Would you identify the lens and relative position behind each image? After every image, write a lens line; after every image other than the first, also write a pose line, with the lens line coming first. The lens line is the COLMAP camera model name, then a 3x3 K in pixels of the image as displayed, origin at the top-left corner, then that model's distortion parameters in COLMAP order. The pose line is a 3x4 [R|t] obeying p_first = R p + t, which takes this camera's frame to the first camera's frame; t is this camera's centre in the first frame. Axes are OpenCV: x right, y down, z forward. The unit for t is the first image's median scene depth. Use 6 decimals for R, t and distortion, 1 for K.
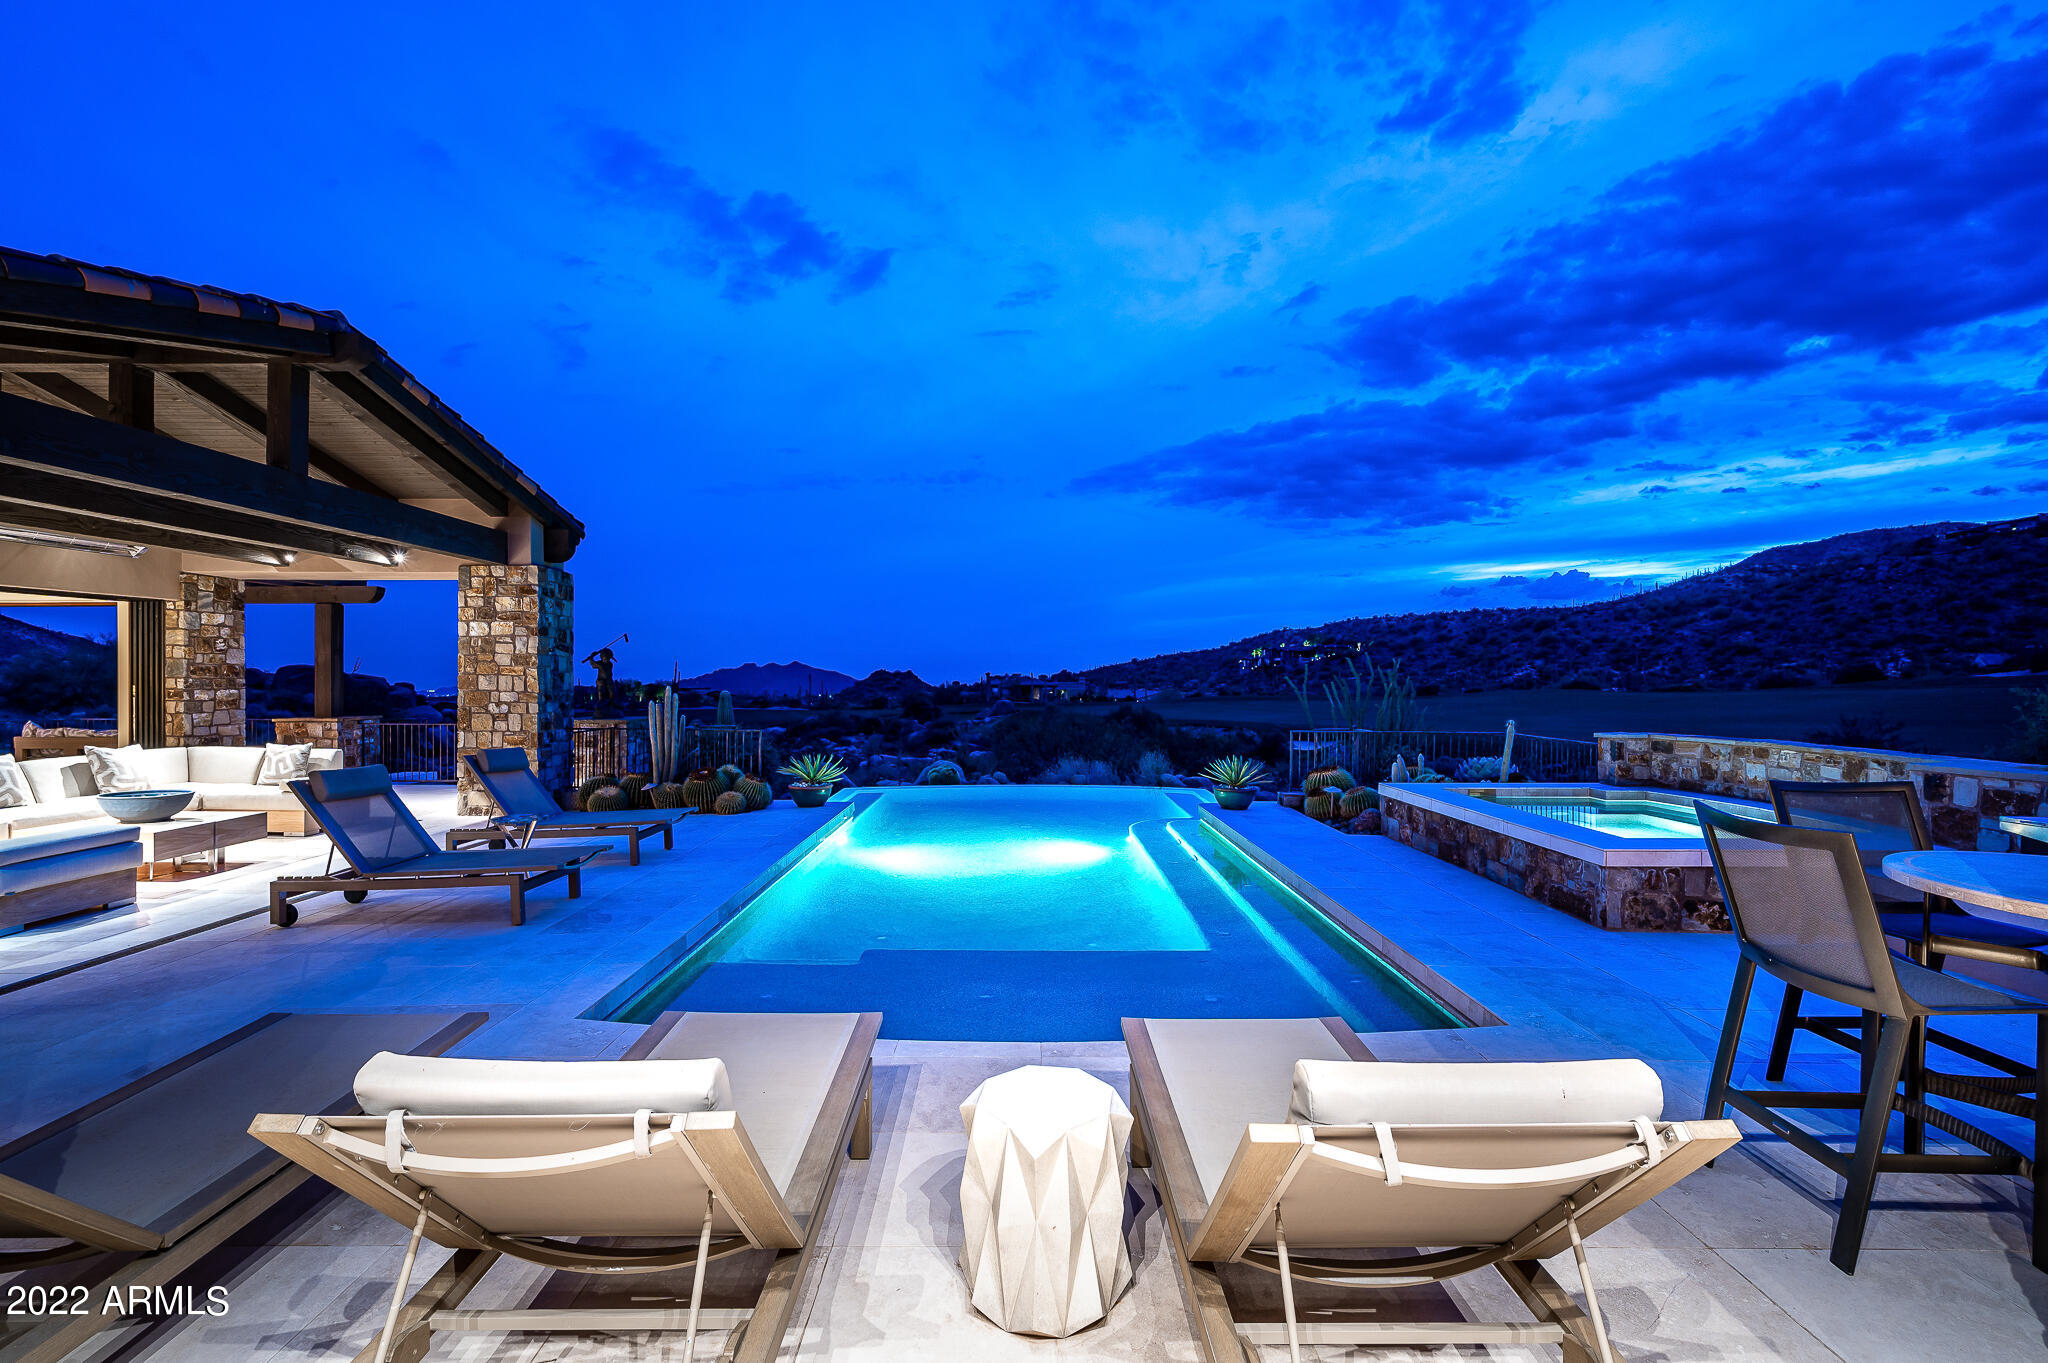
lens RADIAL K [[923.6, 0, 1024.1], [0, 923.6, 681.9], [0, 0, 1]] dist [0.002299, 0.000383]
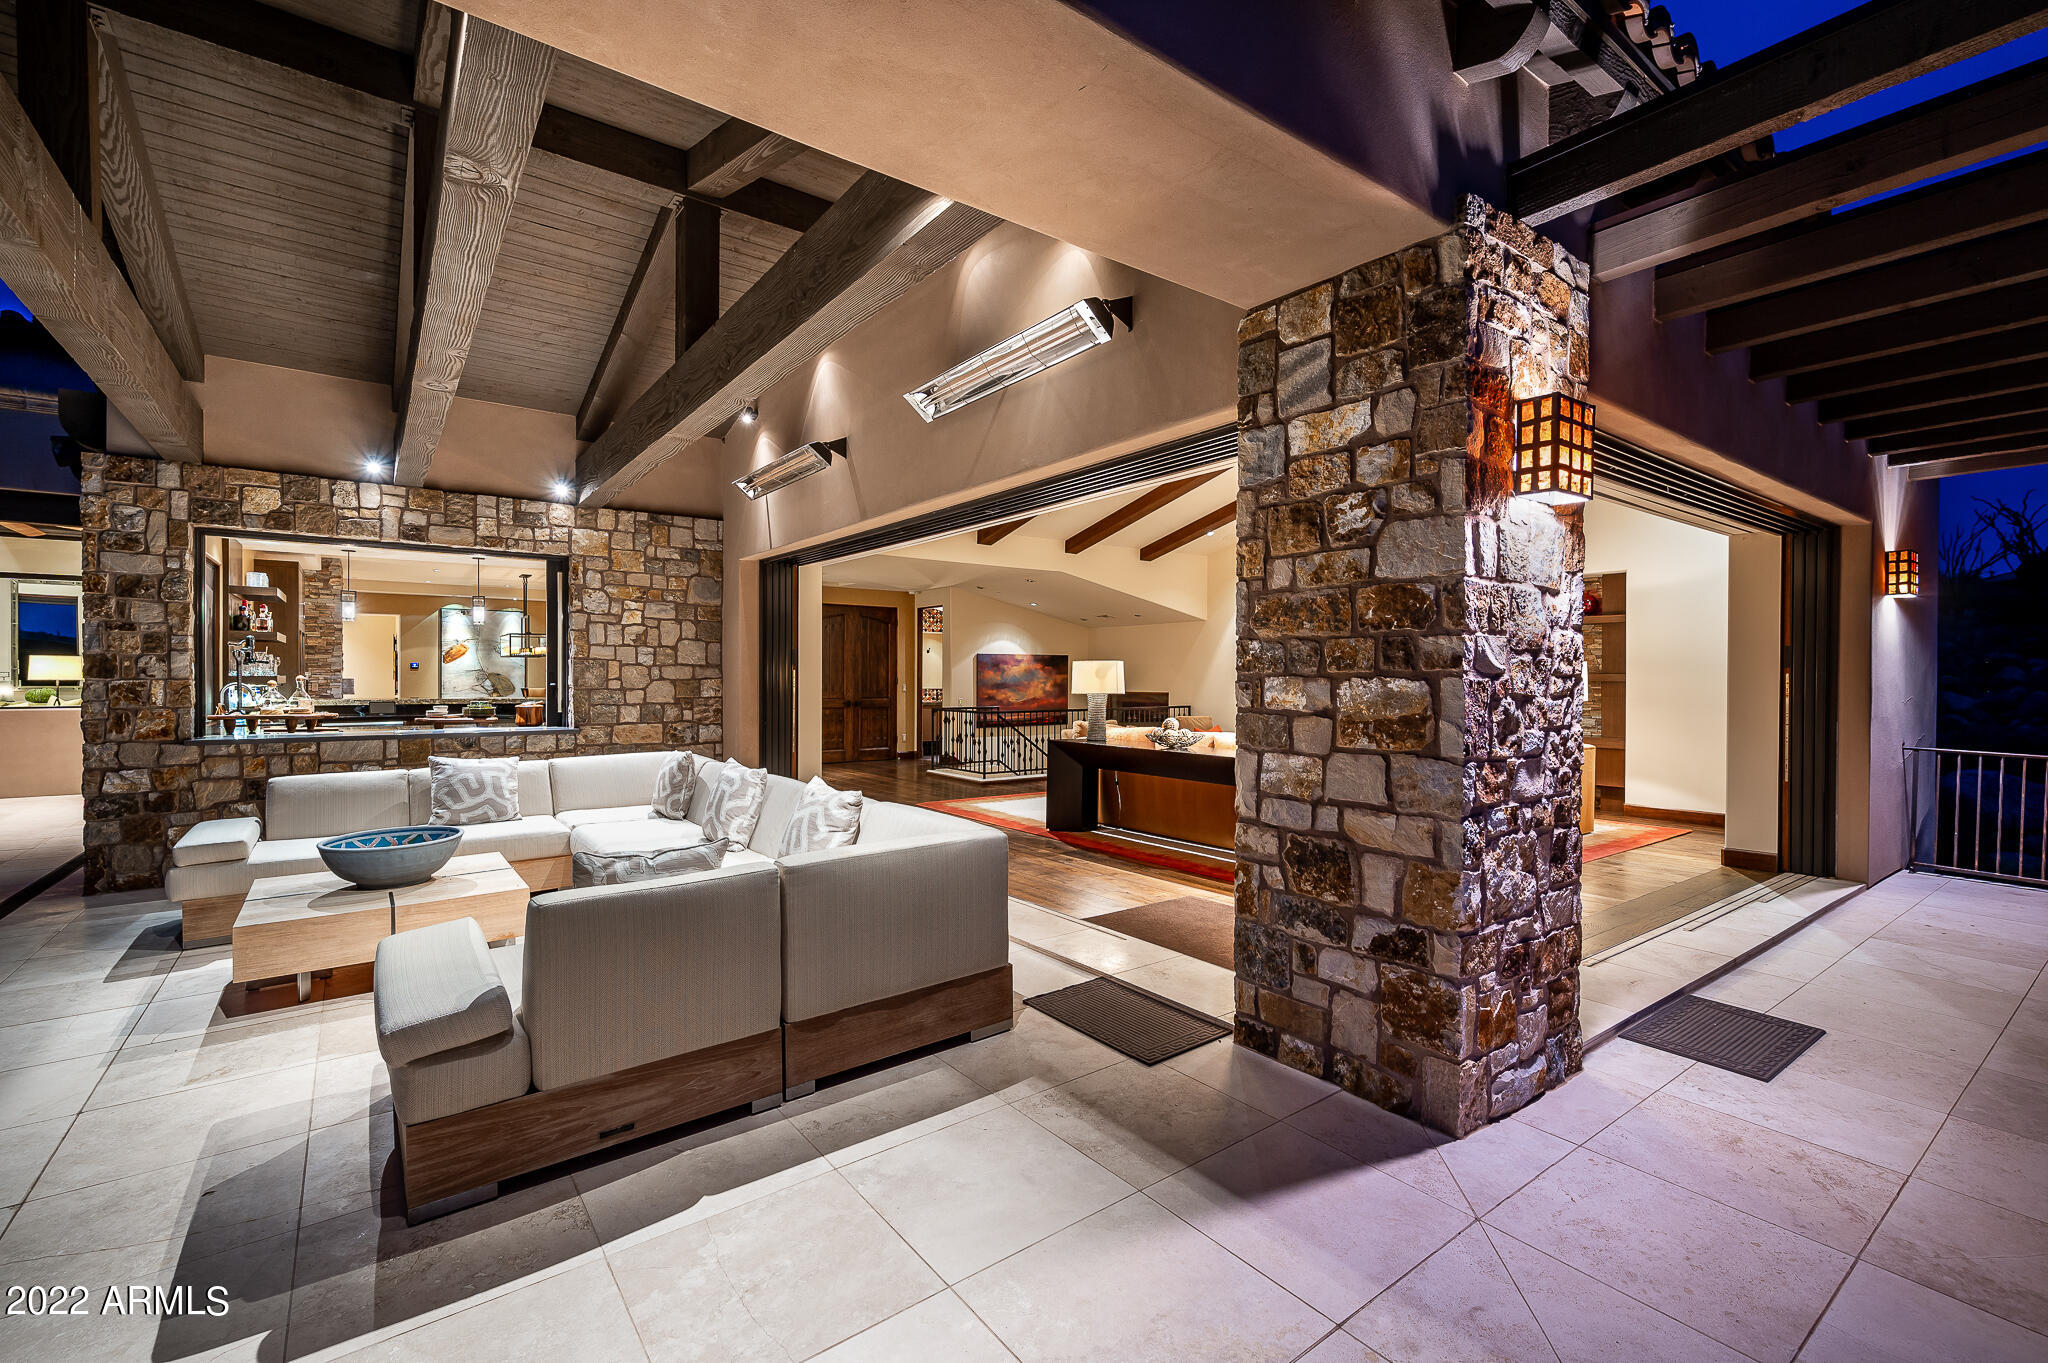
lens RADIAL K [[887.5, 0, 1029.5], [0, 887.5, 682.8], [0, 0, 1]] dist [0.000295, 0.000013]
pose [[-0.802745, 0.001139, -0.596321, -0.084065], [-0.007605, 0.999897, 0.012148, 0.000973], [0.596273, 0.014287, -0.802654, 0.153227]]
